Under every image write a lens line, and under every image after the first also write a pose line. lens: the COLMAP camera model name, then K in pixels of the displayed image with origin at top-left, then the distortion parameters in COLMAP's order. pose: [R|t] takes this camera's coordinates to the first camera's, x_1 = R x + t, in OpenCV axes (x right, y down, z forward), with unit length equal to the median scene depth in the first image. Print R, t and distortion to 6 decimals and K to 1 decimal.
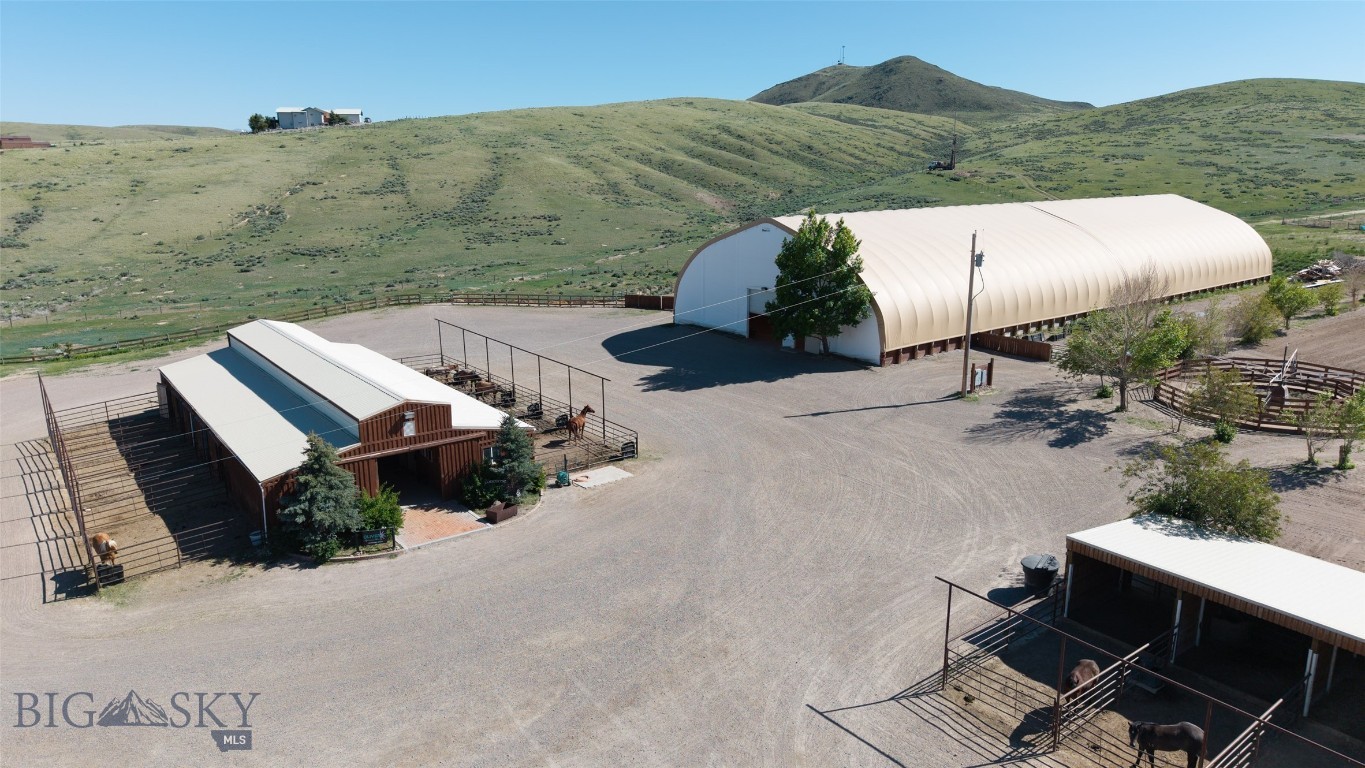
lens RADIAL K [[927.9, 0, 686.8], [0, 927.9, 388.7], [0, 0, 1]] dist [0.003779, -0.002125]
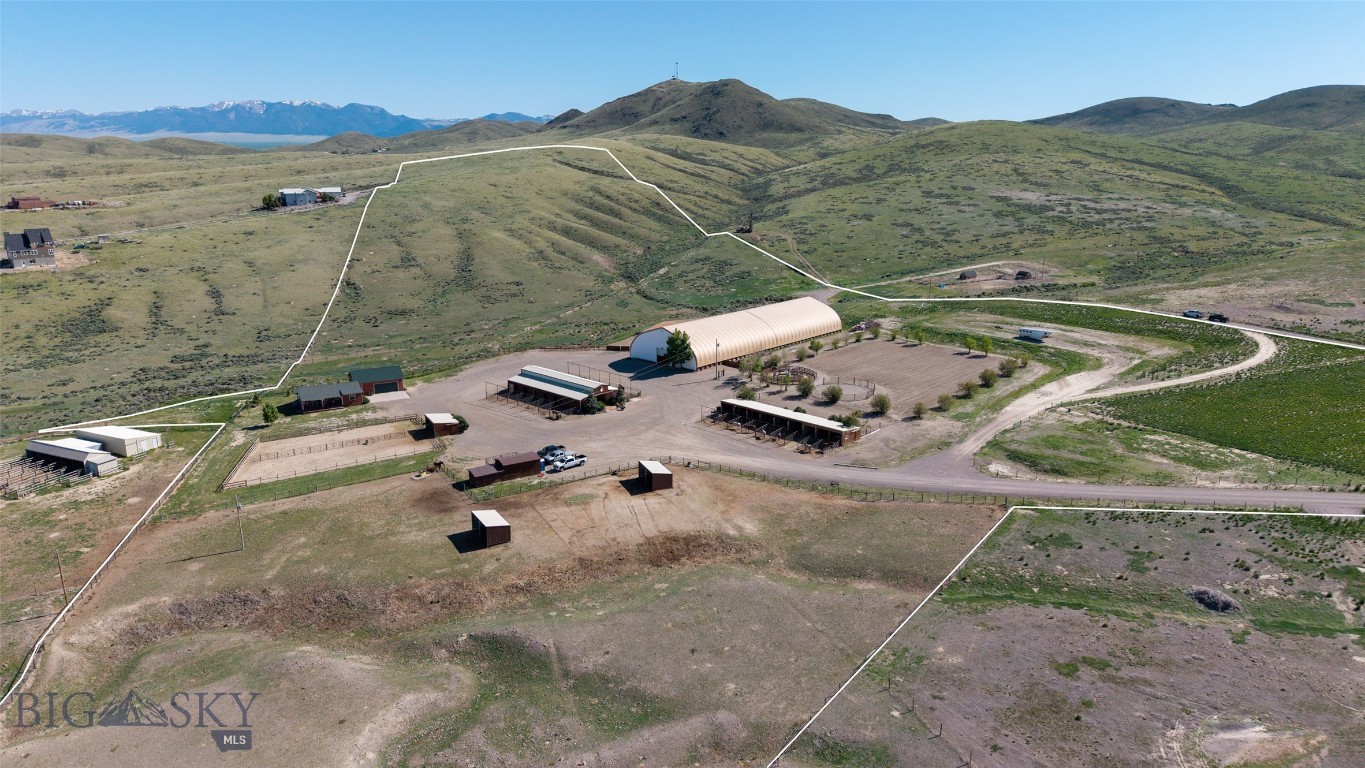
lens RADIAL K [[927.9, 0, 683.8], [0, 927.9, 383.6], [0, 0, 1]] dist [0.003779, -0.002125]
pose [[0.986226, -0.039464, 0.160627, -0.103443], [0.037847, 0.999197, 0.013117, -0.006222], [-0.161015, -0.006857, 0.986928, -0.626349]]
